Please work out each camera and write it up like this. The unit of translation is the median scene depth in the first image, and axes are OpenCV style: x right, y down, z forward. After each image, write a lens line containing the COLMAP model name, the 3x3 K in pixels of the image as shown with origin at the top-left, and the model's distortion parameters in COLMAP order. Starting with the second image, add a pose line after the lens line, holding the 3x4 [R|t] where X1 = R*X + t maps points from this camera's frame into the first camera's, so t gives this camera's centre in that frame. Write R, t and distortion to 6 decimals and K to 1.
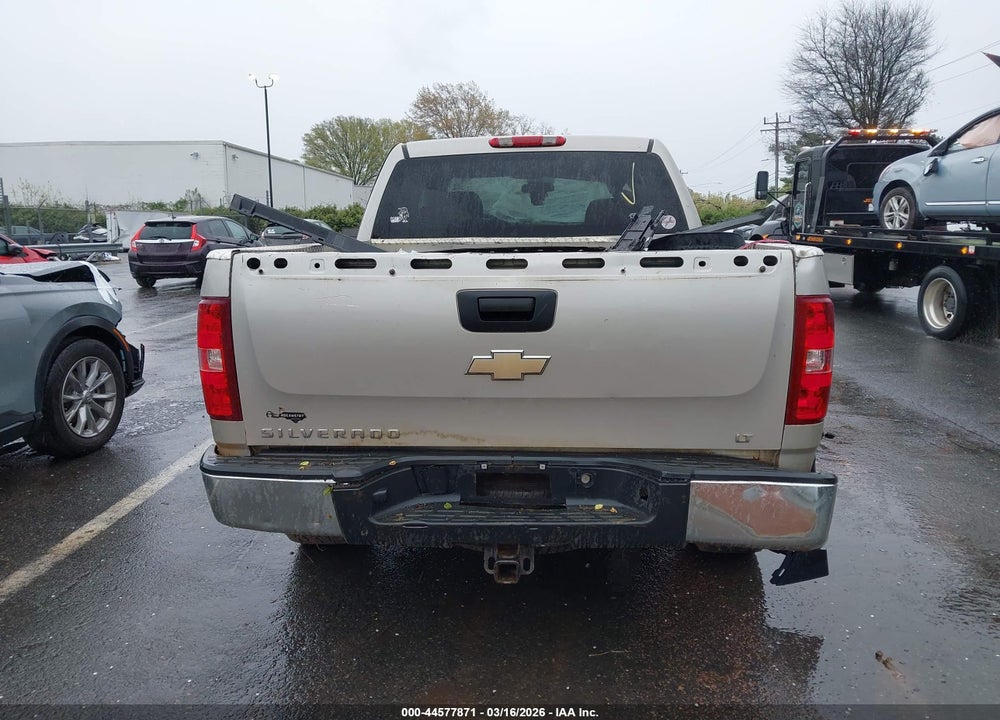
lens RADIAL K [[814.6, 0, 505.0], [0, 814.6, 362.6], [0, 0, 1]] dist [0.023651, -0.017015]
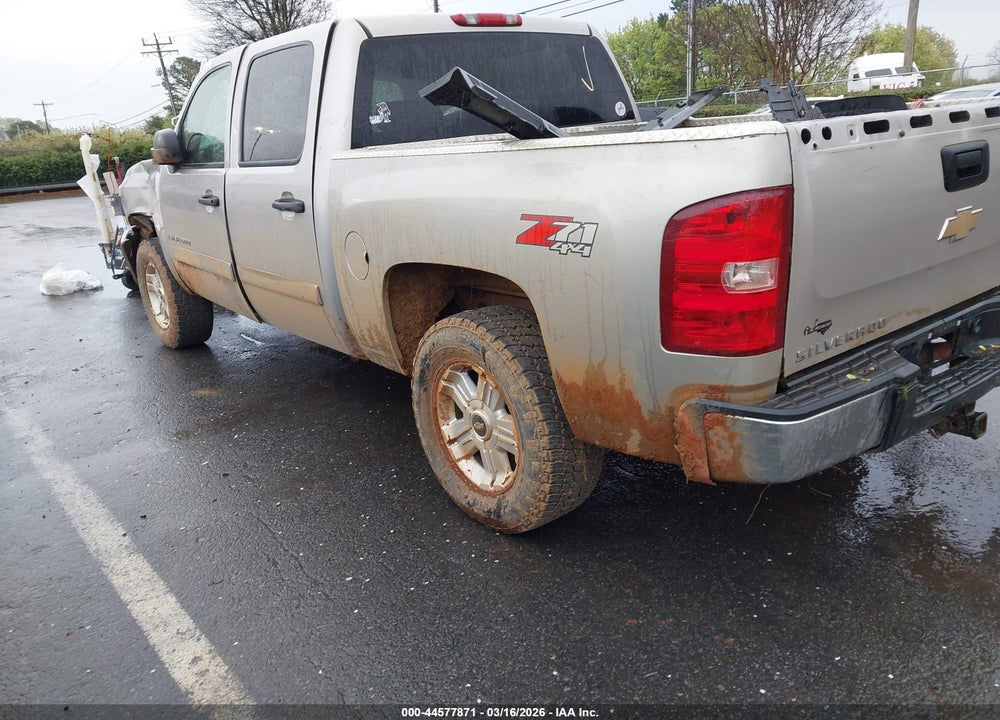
lens RADIAL K [[814.6, 0, 501.7], [0, 814.6, 363.0], [0, 0, 1]] dist [0.023651, -0.017015]
pose [[0.723727, -0.236621, 0.648251, -0.606019], [0.184645, 0.971525, 0.148478, -0.046633], [-0.664925, 0.012239, 0.746810, 0.358508]]
